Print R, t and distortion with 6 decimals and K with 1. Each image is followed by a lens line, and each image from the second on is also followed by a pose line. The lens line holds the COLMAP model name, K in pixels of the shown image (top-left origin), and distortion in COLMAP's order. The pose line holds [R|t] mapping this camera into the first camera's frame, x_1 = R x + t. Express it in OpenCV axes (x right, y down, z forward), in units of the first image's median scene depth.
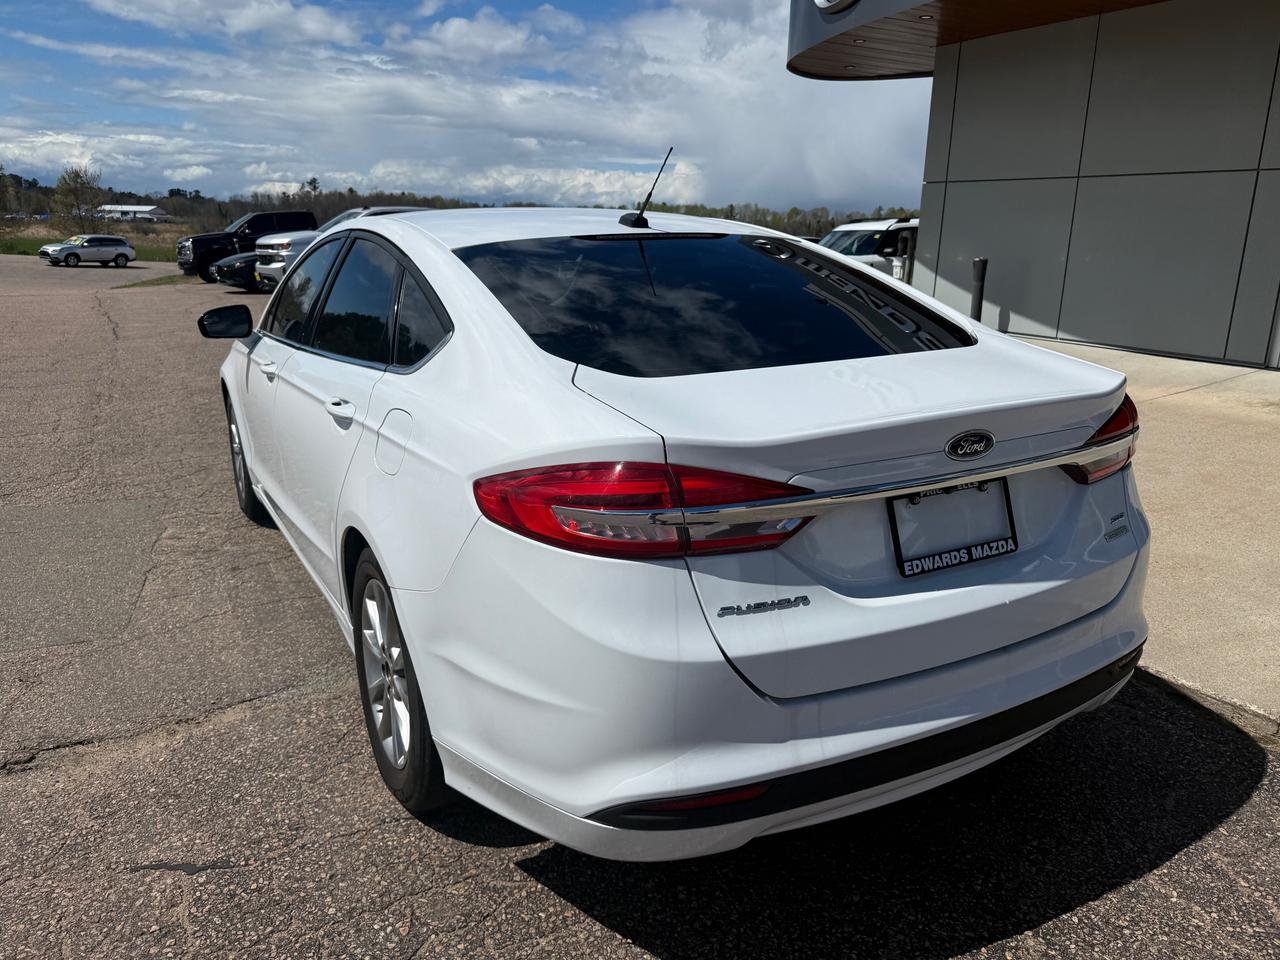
lens RADIAL K [[940.7, 0, 645.3], [0, 940.7, 483.1], [0, 0, 1]] dist [0.032691, -0.044586]
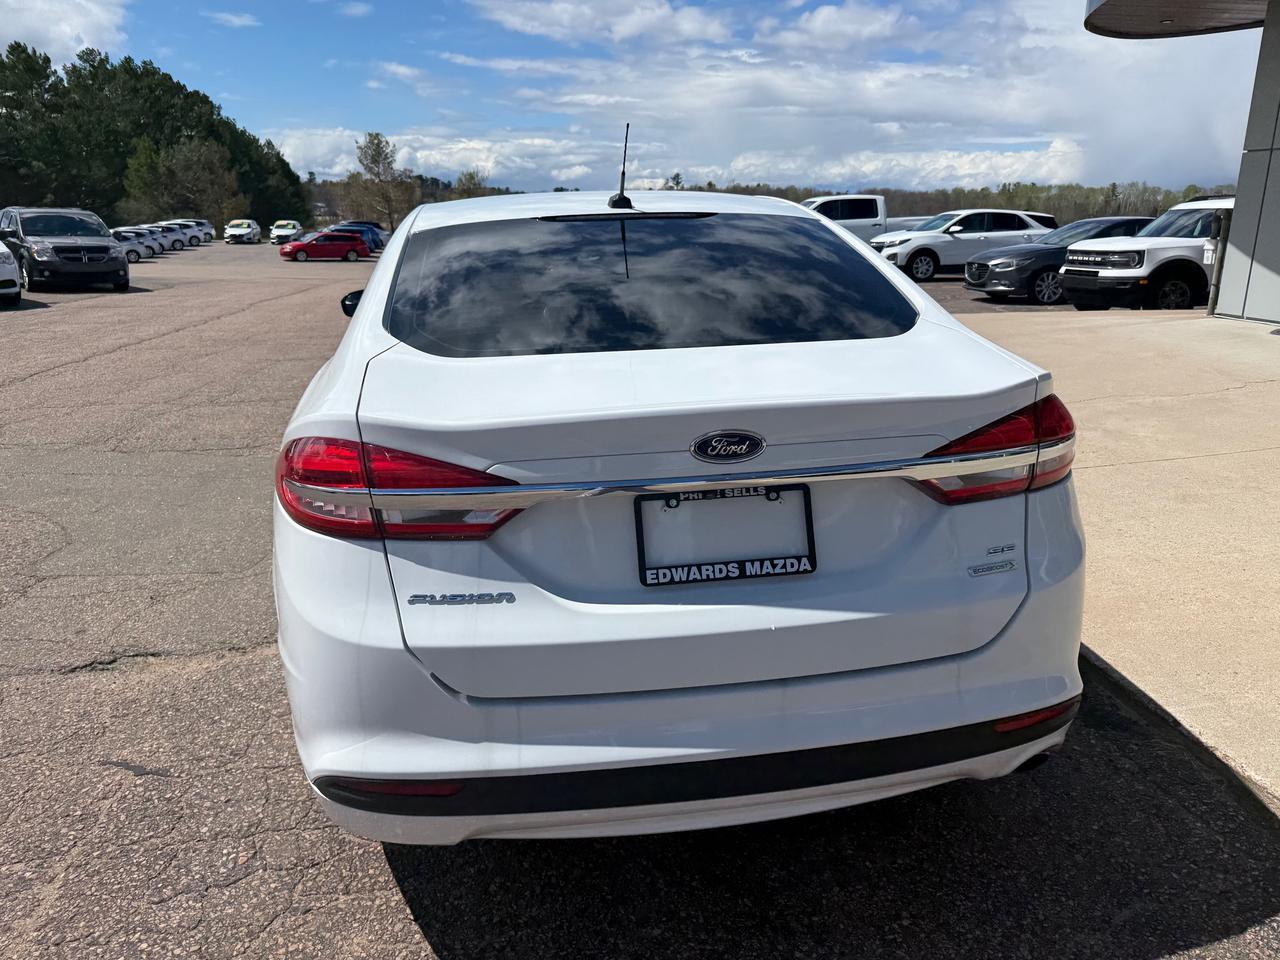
lens RADIAL K [[940.7, 0, 647.4], [0, 940.7, 475.4], [0, 0, 1]] dist [0.032691, -0.044586]
pose [[0.937612, 0.074733, -0.339556, 0.368765], [-0.073385, 0.997162, 0.016827, -0.014201], [0.339850, 0.009141, 0.940435, 0.094466]]
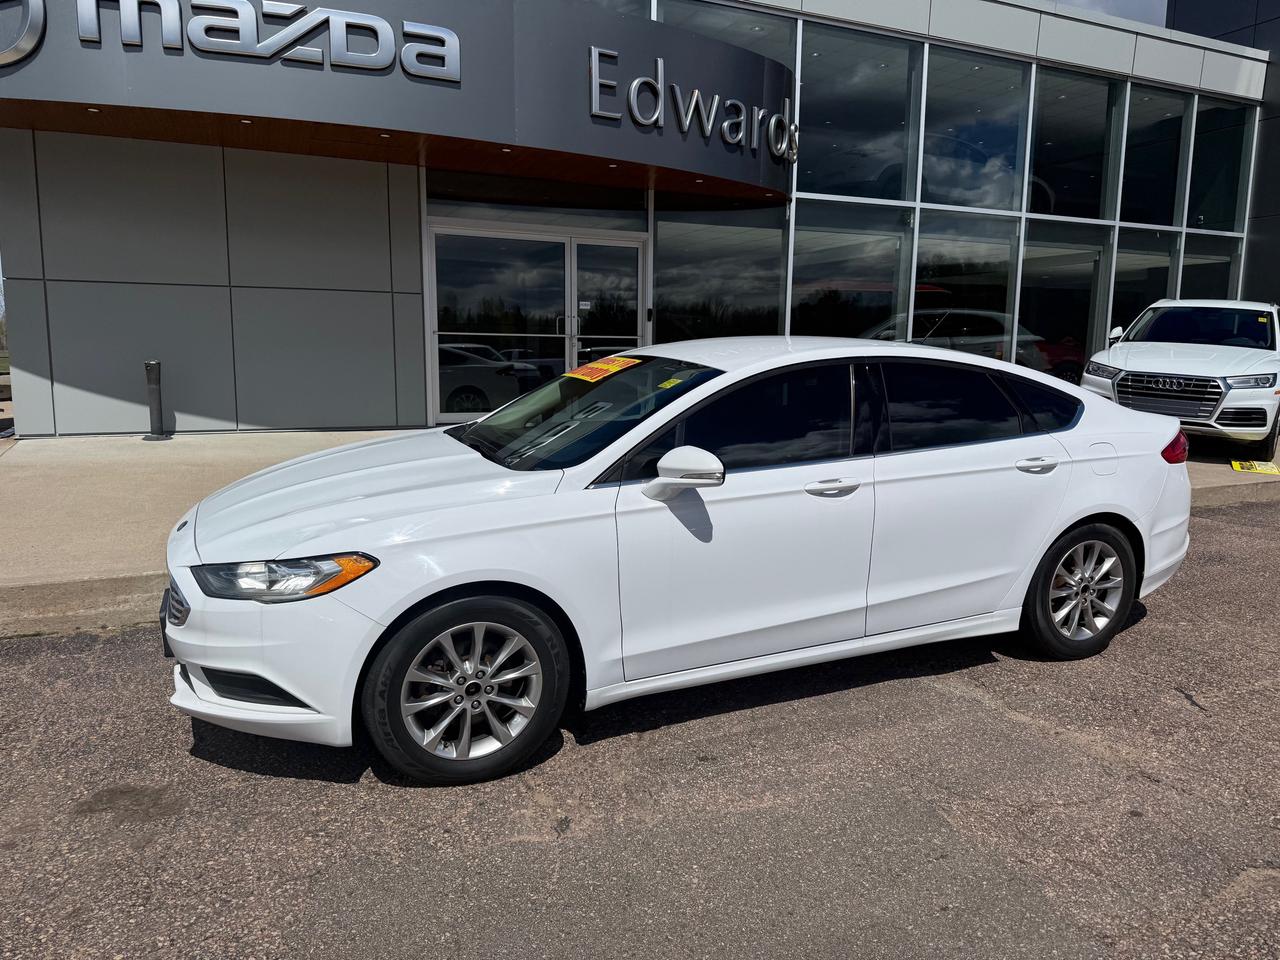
lens RADIAL K [[904.8, 0, 645.5], [0, 904.8, 484.7], [0, 0, 1]] dist [0.016972, -0.020760]
pose [[0.088165, -0.171515, 0.981229, -1.771556], [0.248021, 0.957821, 0.145138, -0.403603], [-0.964734, 0.230569, 0.126986, 1.344738]]
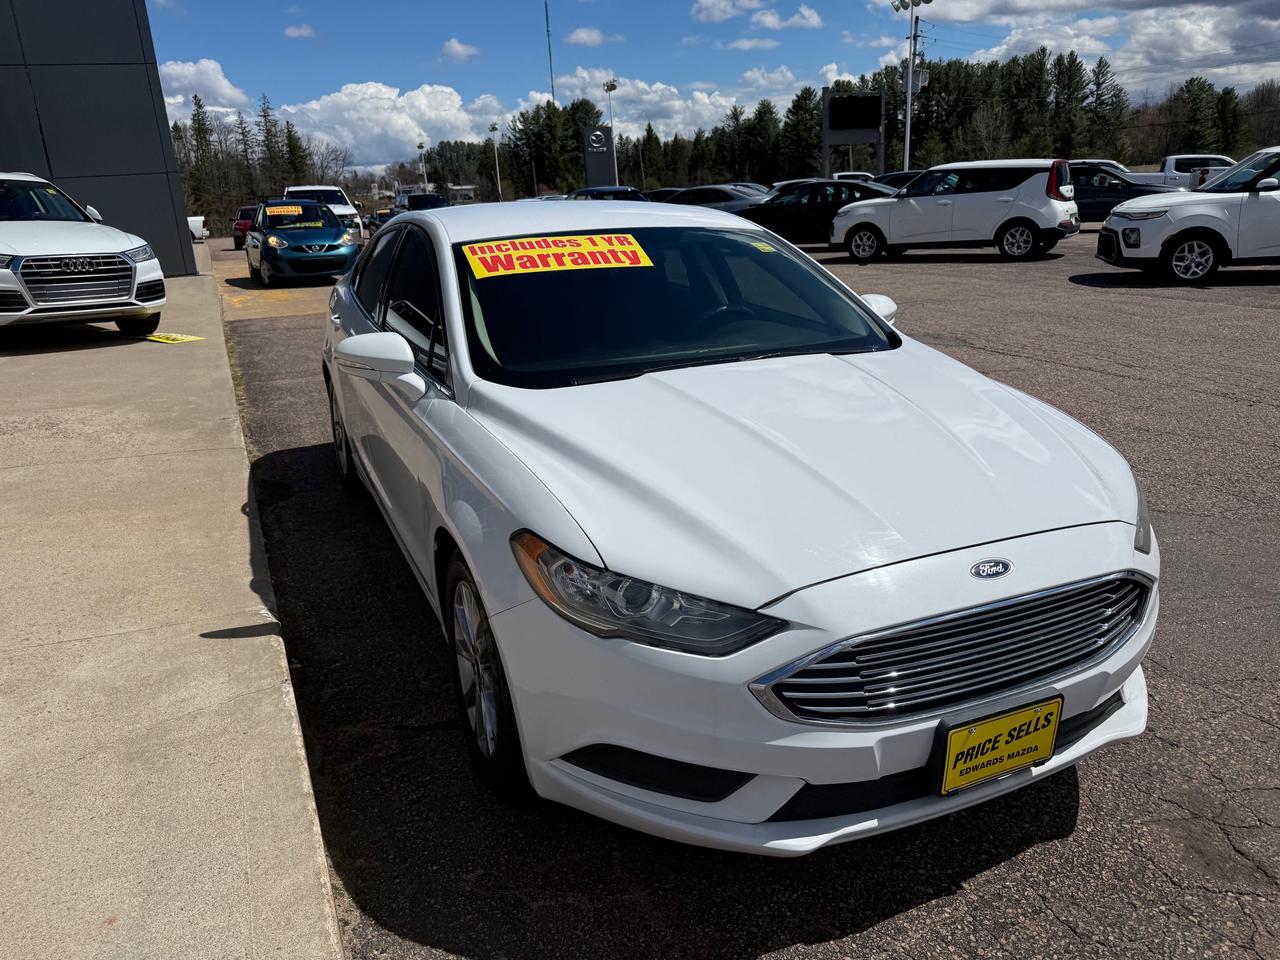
lens RADIAL K [[940.7, 0, 646.9], [0, 940.7, 489.3], [0, 0, 1]] dist [0.032691, -0.044586]
pose [[-0.995657, 0.005291, 0.092944, -0.428957], [0.055253, 0.837105, 0.544244, -0.778970], [-0.074925, 0.547016, -0.833762, 2.707971]]
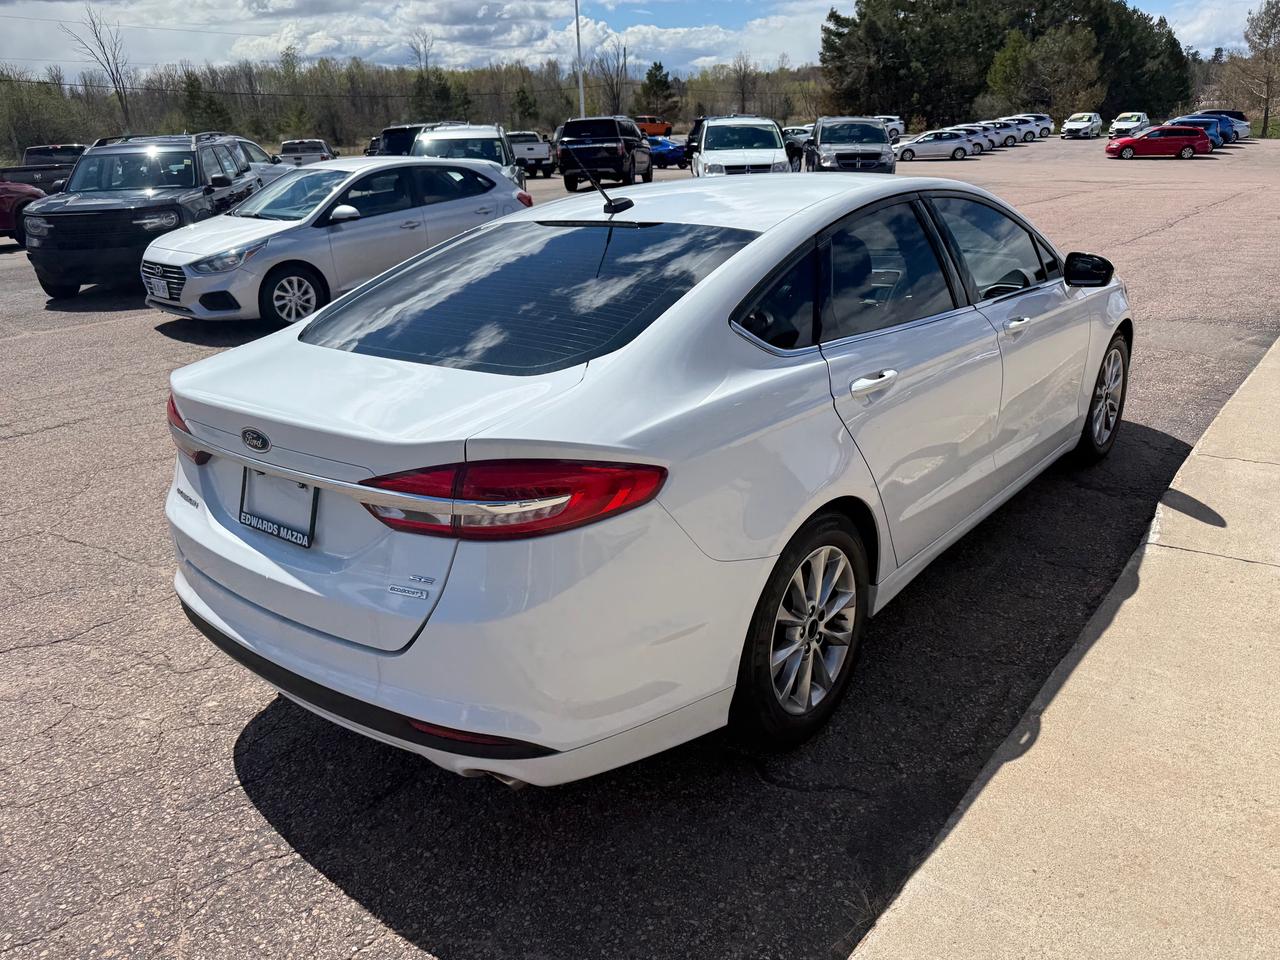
lens RADIAL K [[940.7, 0, 648.9], [0, 940.7, 481.9], [0, 0, 1]] dist [0.032691, -0.044586]
pose [[0.374589, 0.303906, -0.875971, 1.049791], [-0.200610, 0.948944, 0.243437, -0.252027], [0.905229, 0.084540, 0.416430, 0.613640]]
